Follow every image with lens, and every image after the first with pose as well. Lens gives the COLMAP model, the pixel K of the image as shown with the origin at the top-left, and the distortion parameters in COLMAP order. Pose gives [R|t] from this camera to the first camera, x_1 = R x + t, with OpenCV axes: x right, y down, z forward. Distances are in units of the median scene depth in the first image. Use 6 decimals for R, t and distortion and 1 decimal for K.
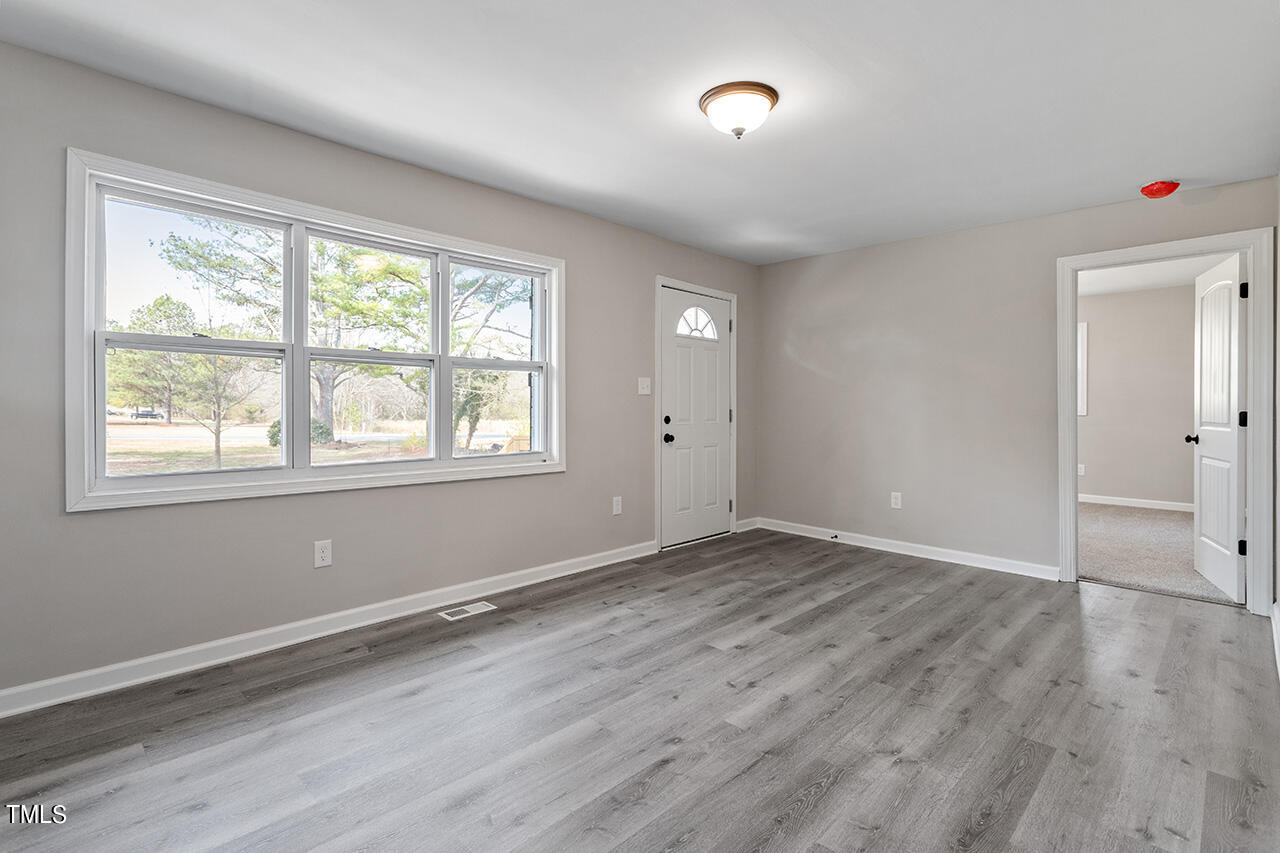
lens RADIAL K [[621.6, 0, 637.6], [0, 621.6, 407.4], [0, 0, 1]] dist [0.001441, 0.000368]
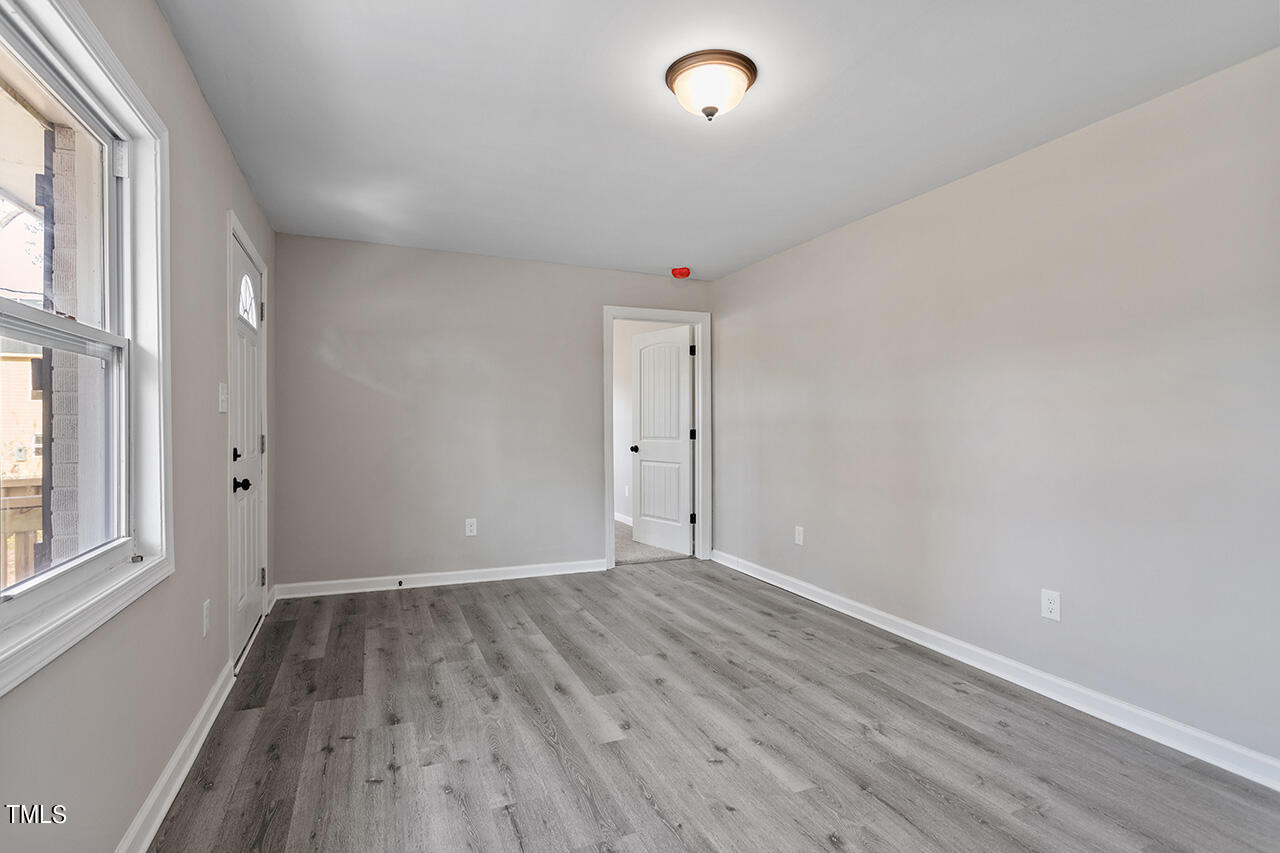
lens RADIAL K [[609.2, 0, 640.0], [0, 609.2, 426.5], [0, 0, 1]] dist [0.000543, 0.000357]
pose [[0.381626, -0.007731, 0.924285, -0.507587], [0.005365, 0.999967, 0.006148, -0.012490], [-0.924301, 0.002613, 0.381655, 0.604760]]
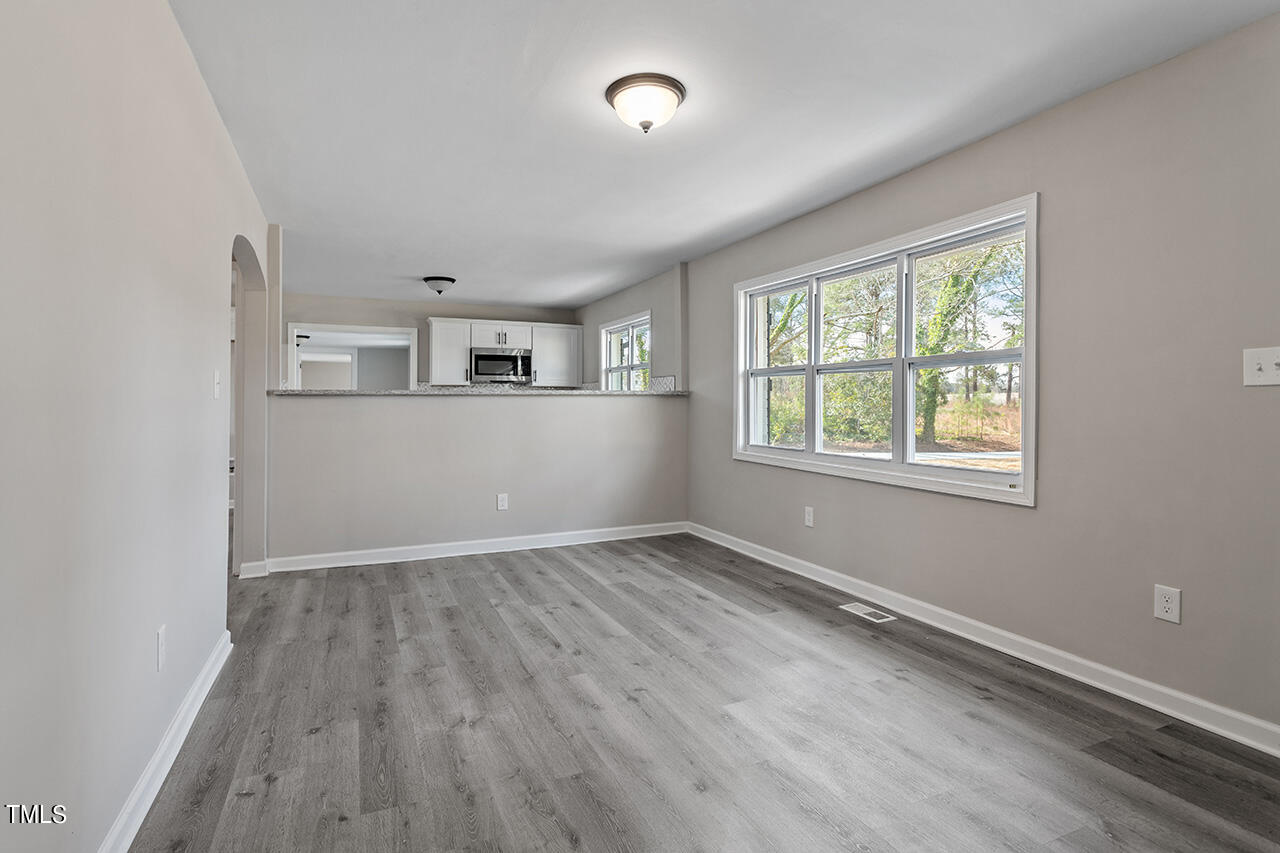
lens RADIAL K [[639.7, 0, 622.8], [0, 639.7, 404.3], [0, 0, 1]] dist [-0.000512, 0.000966]
pose [[-0.393350, -0.004707, -0.919377, 0.854633], [-0.006209, 0.999978, -0.002463, -0.004305], [0.919368, 0.004740, -0.393370, 1.067674]]
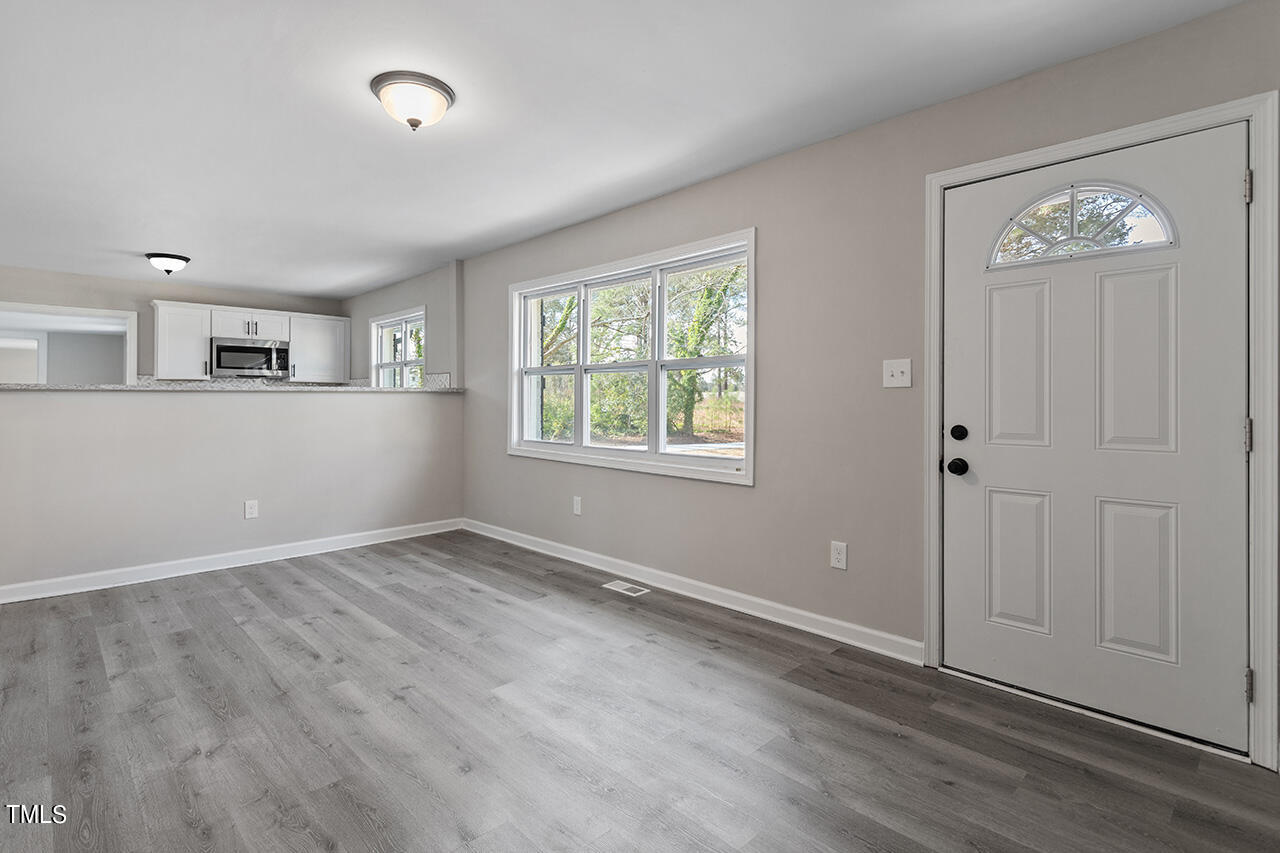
lens RADIAL K [[628.6, 0, 632.7], [0, 628.6, 400.3], [0, 0, 1]] dist [0.002469, 0.000277]
pose [[-0.048313, -0.006313, -0.998812, 0.881836], [-0.004667, 0.999971, -0.006095, -0.004556], [0.998821, 0.004367, -0.048341, 1.091773]]
